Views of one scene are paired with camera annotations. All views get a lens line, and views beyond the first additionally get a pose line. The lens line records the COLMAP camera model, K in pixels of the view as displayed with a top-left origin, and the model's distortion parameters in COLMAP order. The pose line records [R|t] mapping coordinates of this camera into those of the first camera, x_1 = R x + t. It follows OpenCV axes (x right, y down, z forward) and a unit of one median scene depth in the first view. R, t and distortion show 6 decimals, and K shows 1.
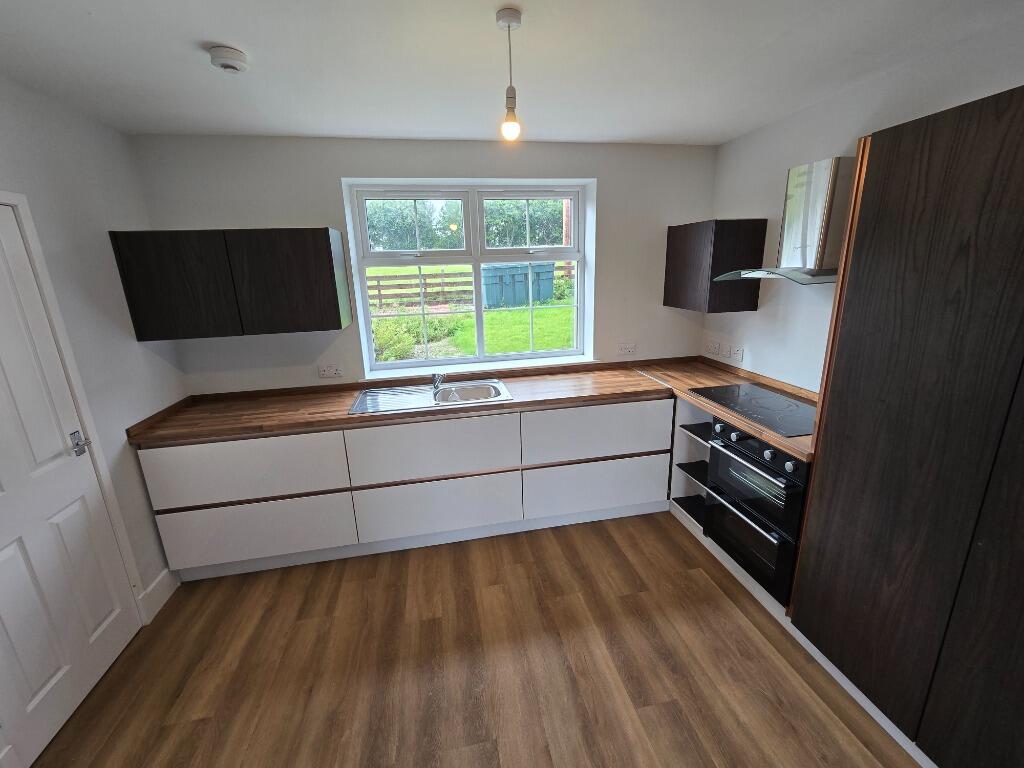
lens RADIAL K [[438.1, 0, 512.0], [0, 438.1, 384.0], [0, 0, 1]] dist [-0.001686, -0.000060]
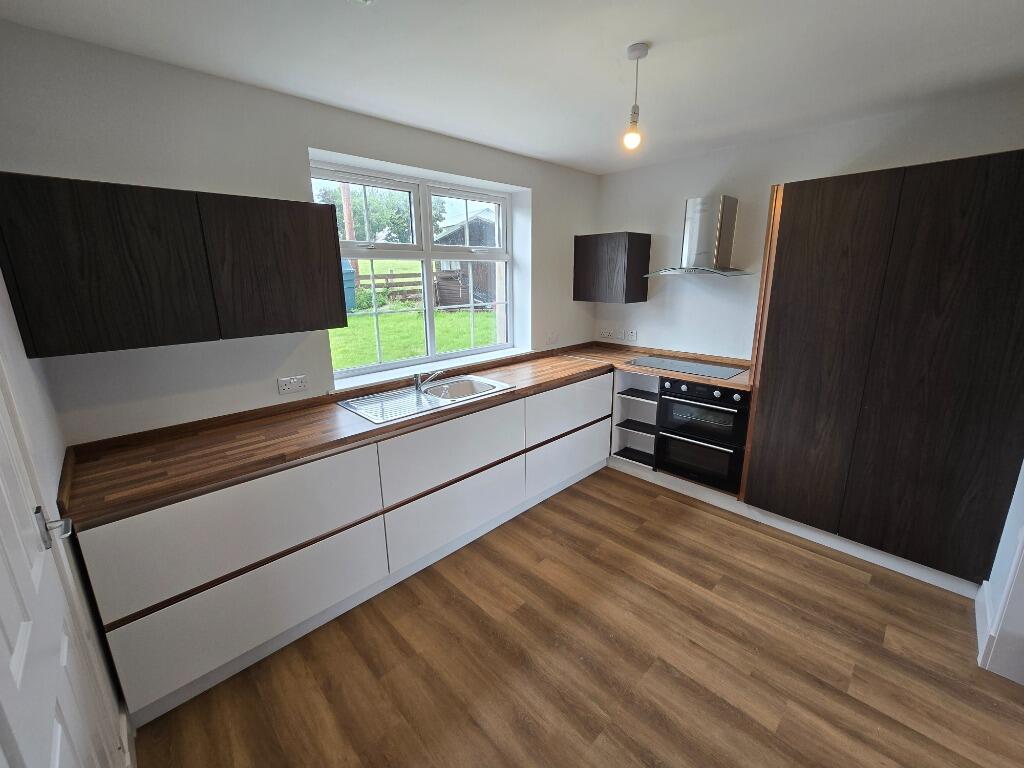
lens RADIAL K [[424.9, 0, 546.4], [0, 424.9, 379.2], [0, 0, 1]] dist [0.000214, 0.000021]
pose [[0.822080, -0.118078, 0.556994, -0.550999], [0.136322, 0.990625, 0.008803, 0.020236], [-0.552812, 0.068694, 0.830470, 0.117009]]
